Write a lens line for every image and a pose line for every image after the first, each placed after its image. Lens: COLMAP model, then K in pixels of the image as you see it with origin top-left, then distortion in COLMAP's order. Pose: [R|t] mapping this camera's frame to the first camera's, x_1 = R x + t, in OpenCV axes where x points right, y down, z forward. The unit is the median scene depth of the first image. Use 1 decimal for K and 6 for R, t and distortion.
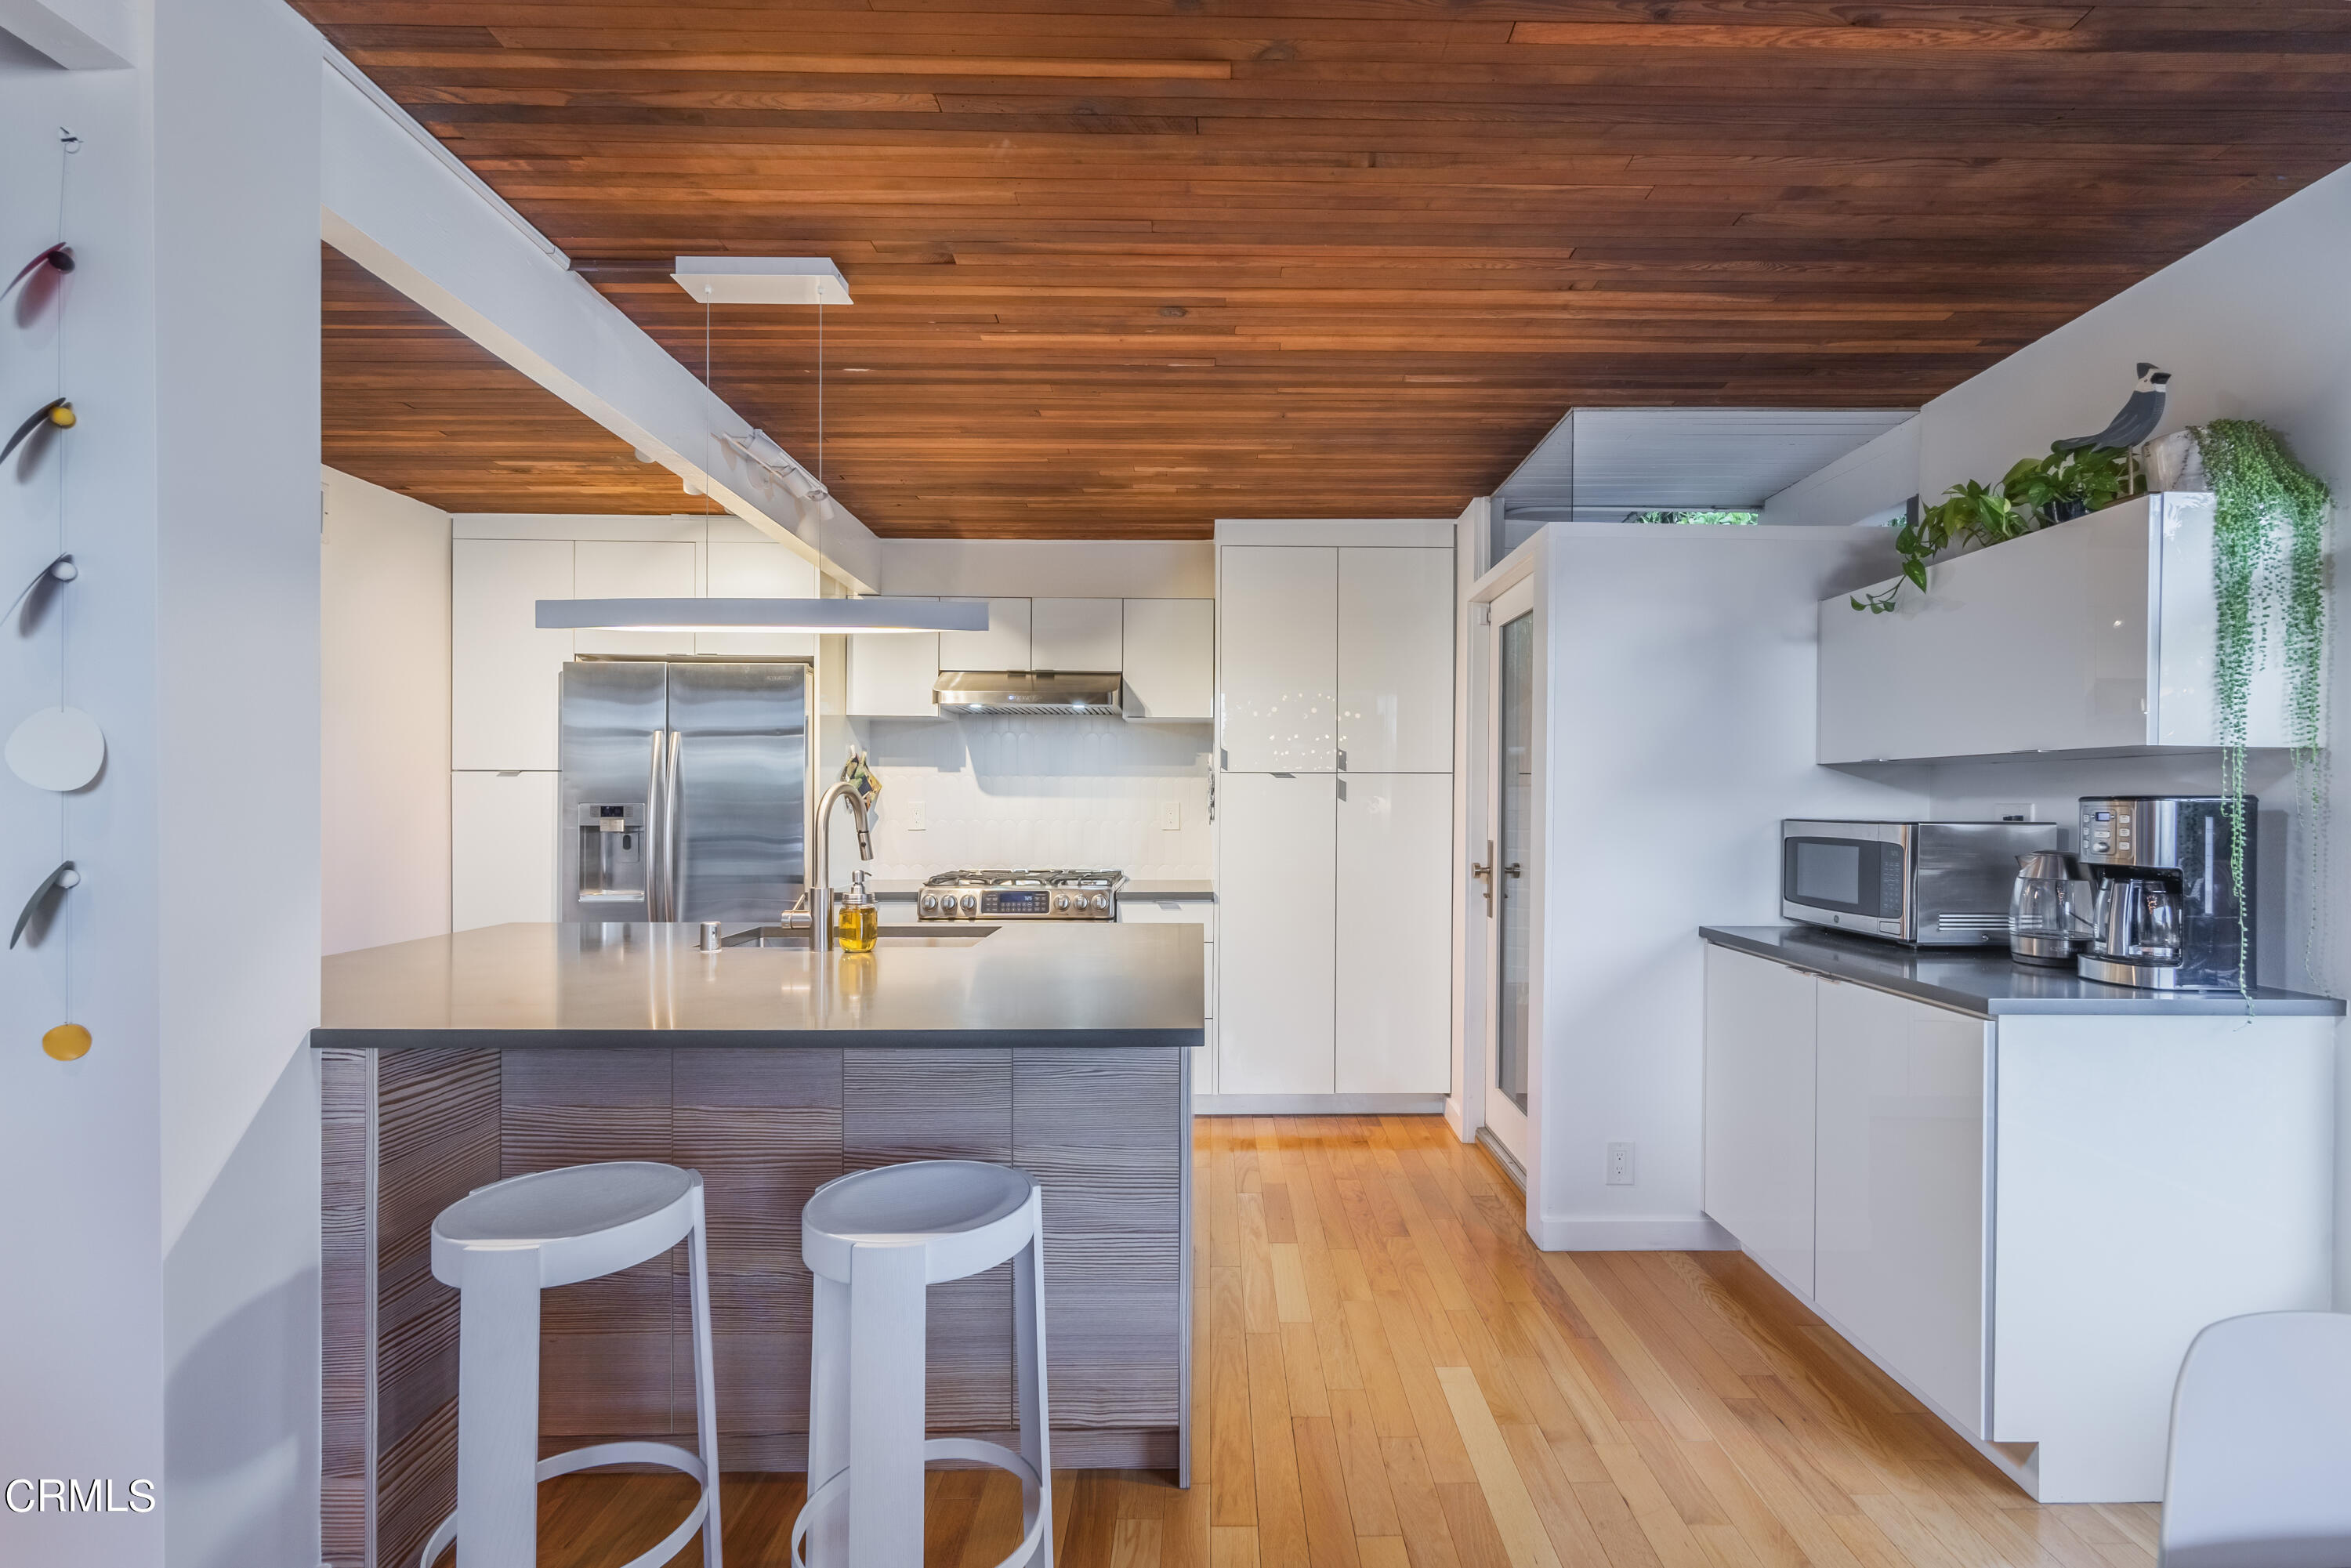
lens RADIAL K [[1064.0, 0, 1232.9], [0, 1064.0, 810.1], [0, 0, 1]] dist [0.000403, -0.000076]
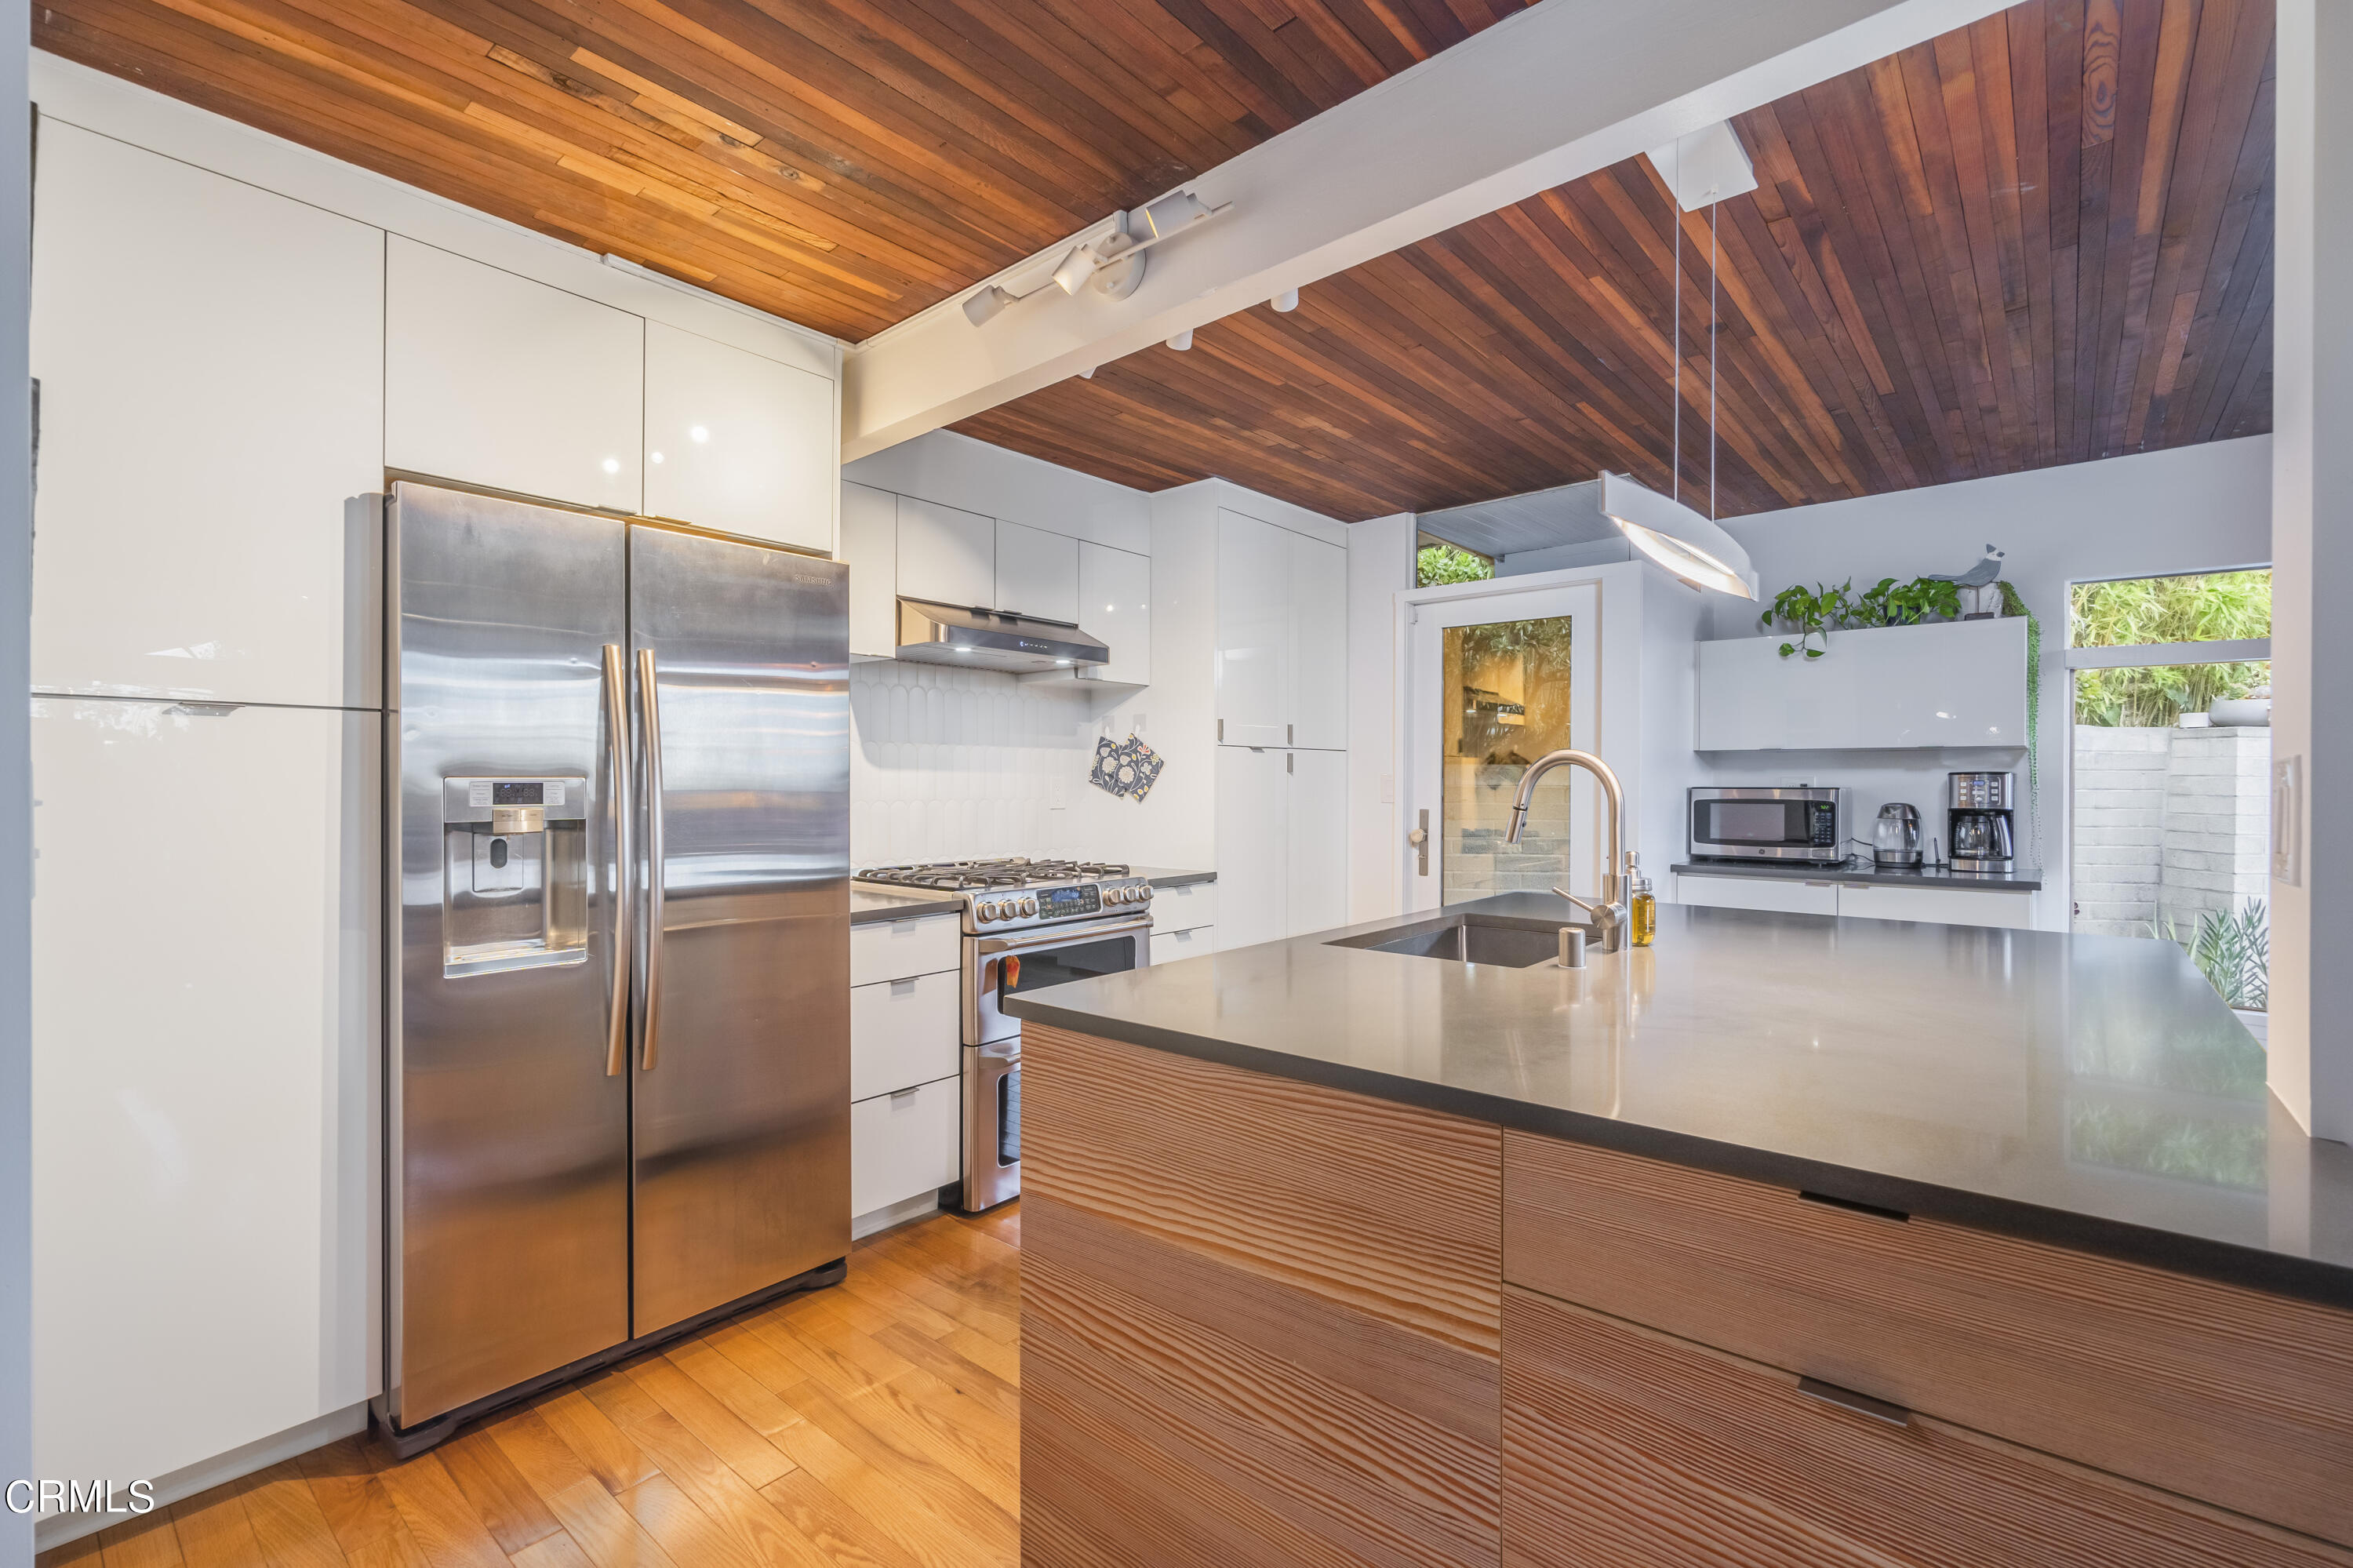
lens RADIAL K [[1030.3, 0, 1176.5], [0, 1030.3, 784.0], [0, 0, 1]] dist [-0.000088, 0.000154]
pose [[0.662944, -0.004177, 0.748657, -0.722817], [0.007213, 0.999974, -0.000808, -0.000451], [-0.748634, 0.005936, 0.662957, 0.421621]]
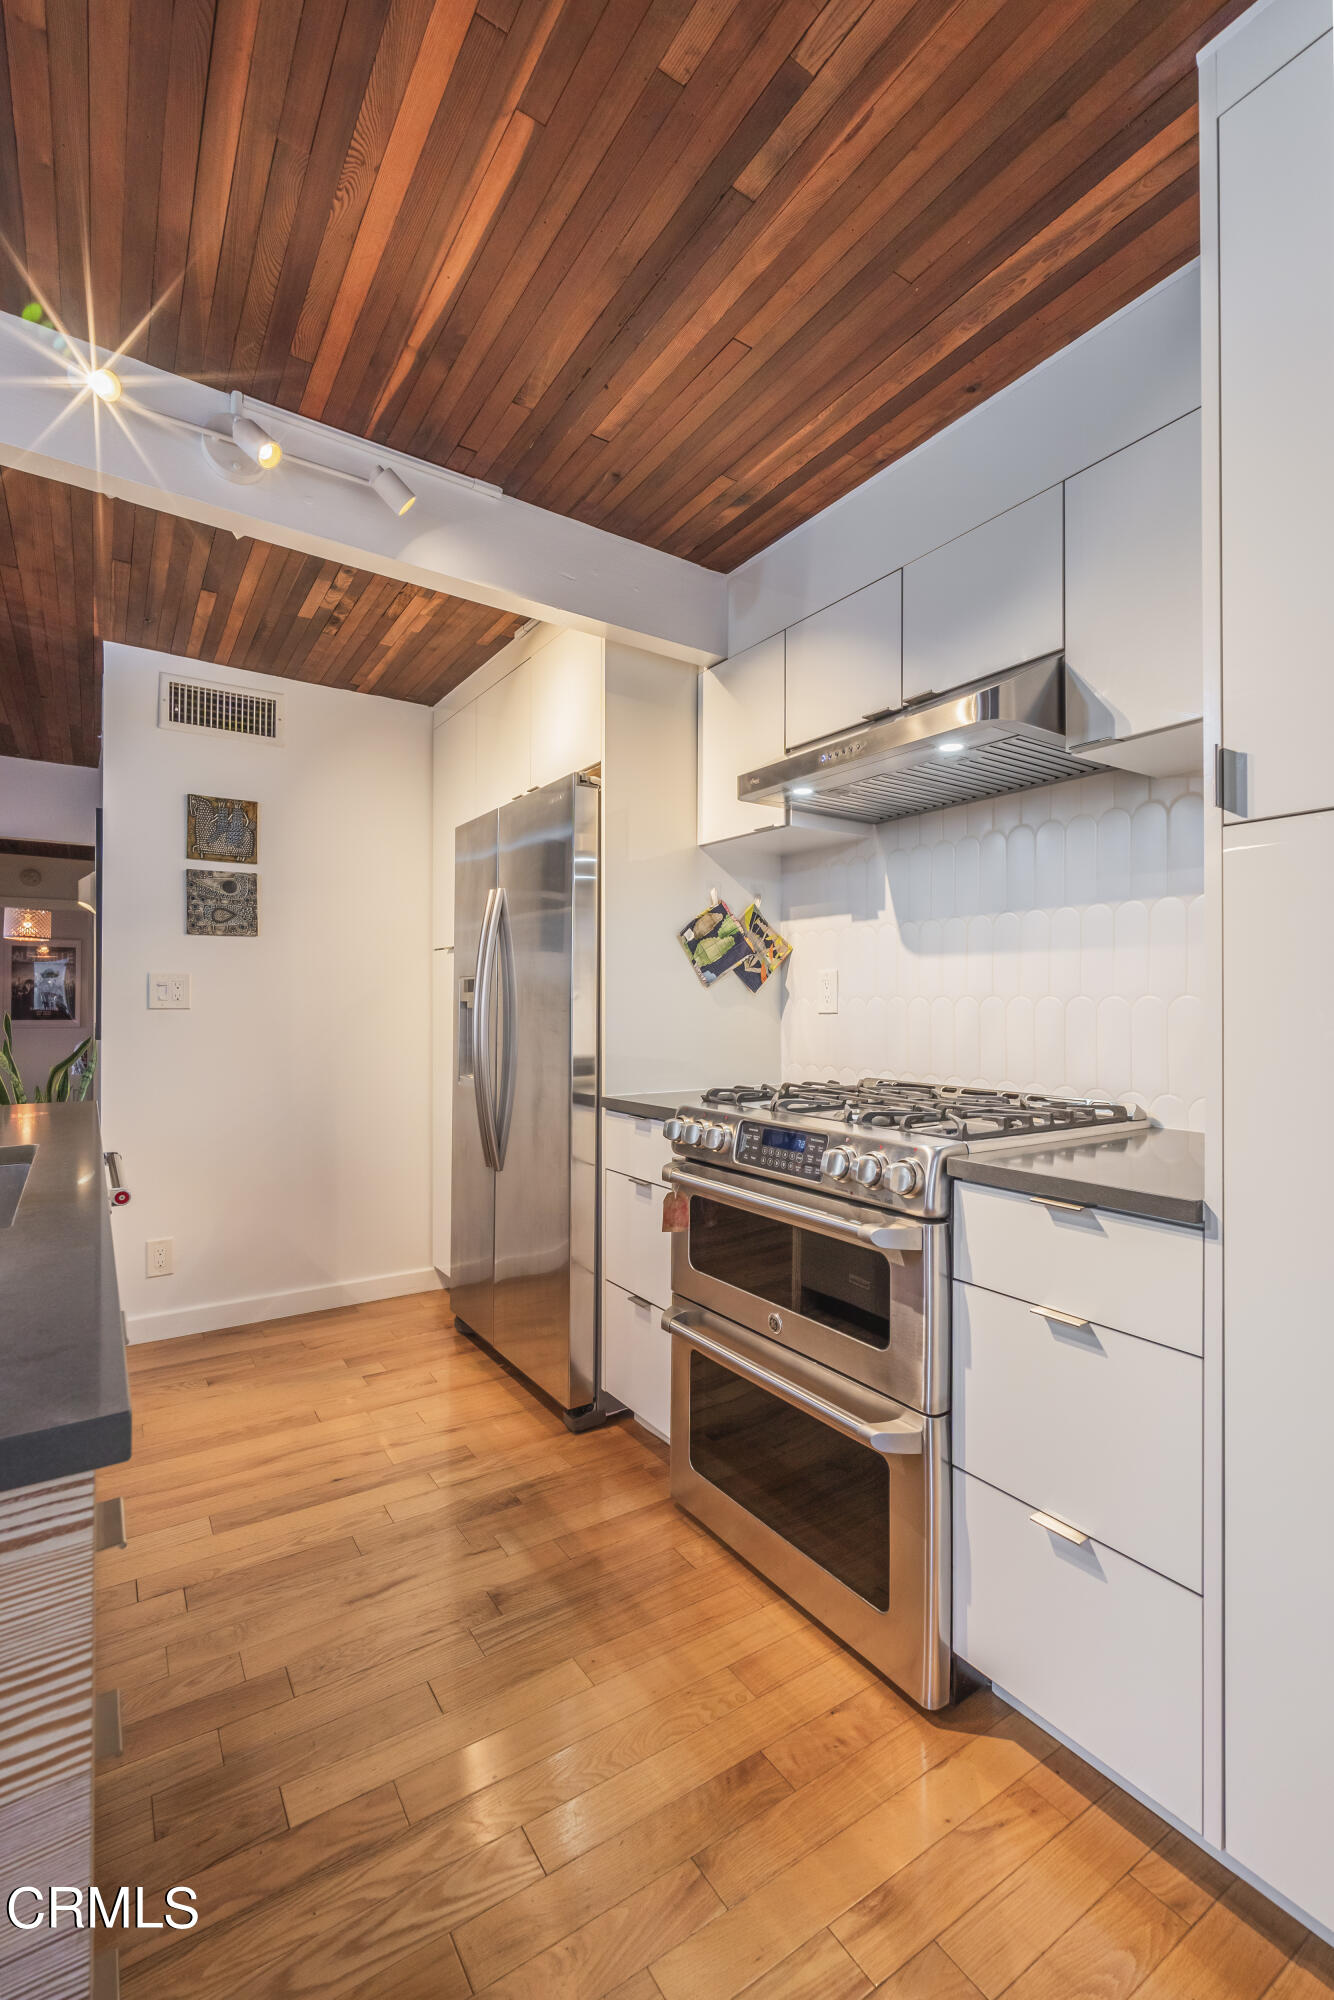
lens RADIAL K [[875.7, 0, 667.0], [0, 875.7, 1000.0], [0, 0, 1]] dist [-0.000088, 0.000154]
pose [[0.536949, -0.007505, -0.843581, 0.117288], [-0.005980, 0.999901, -0.012702, 0.020430], [0.843593, 0.011865, 0.536851, 0.722416]]
